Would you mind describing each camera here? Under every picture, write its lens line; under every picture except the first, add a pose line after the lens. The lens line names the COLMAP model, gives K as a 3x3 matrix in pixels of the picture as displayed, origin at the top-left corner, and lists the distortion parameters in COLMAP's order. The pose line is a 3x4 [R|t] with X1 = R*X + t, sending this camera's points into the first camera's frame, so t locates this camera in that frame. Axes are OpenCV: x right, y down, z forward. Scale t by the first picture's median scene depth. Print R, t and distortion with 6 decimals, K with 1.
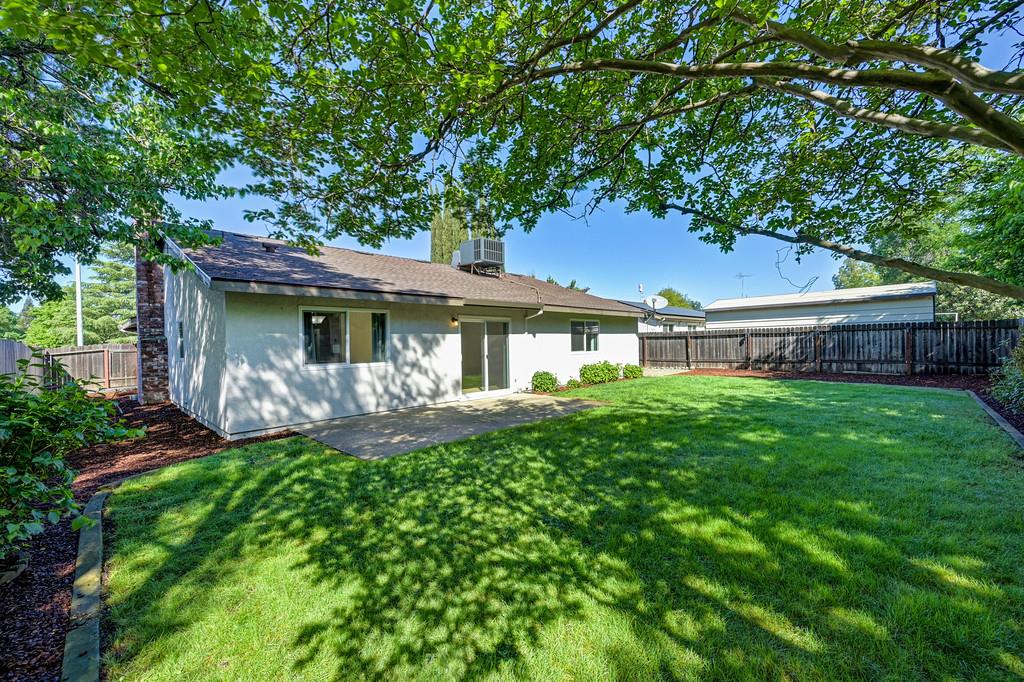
lens RADIAL K [[408.6, 0, 518.2], [0, 408.6, 342.8], [0, 0, 1]] dist [0.008333, -0.000007]
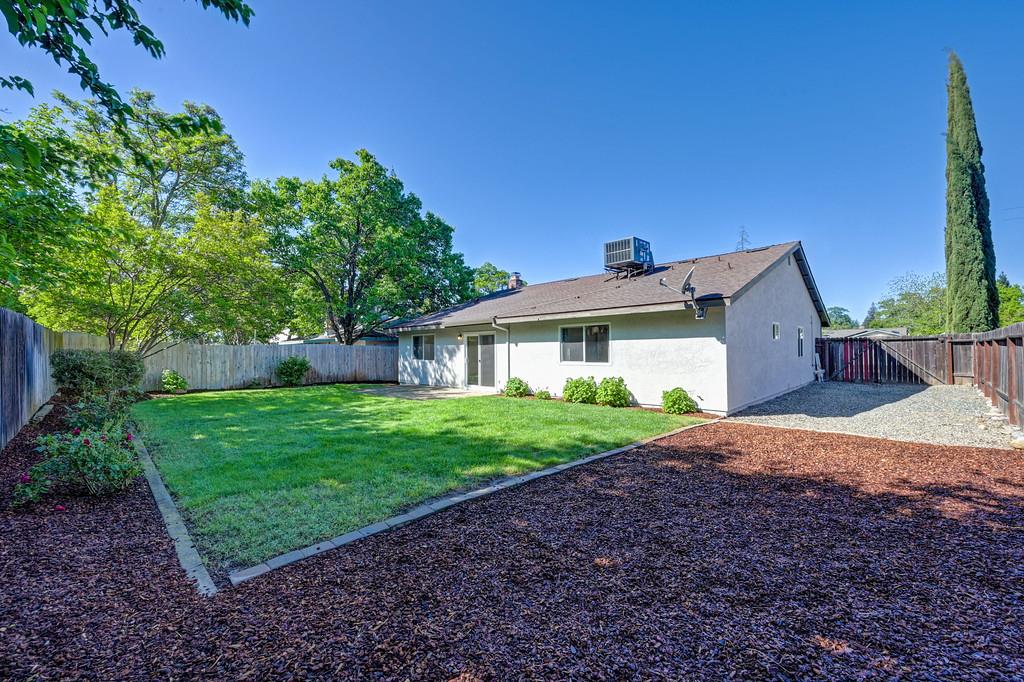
lens RADIAL K [[408.6, 0, 518.2], [0, 408.6, 342.8], [0, 0, 1]] dist [0.008333, -0.000007]
pose [[-0.013851, -0.001837, -0.999902, 1.225234], [0.008489, 0.999962, -0.001955, -0.023048], [0.999868, -0.008515, -0.013835, 1.134893]]
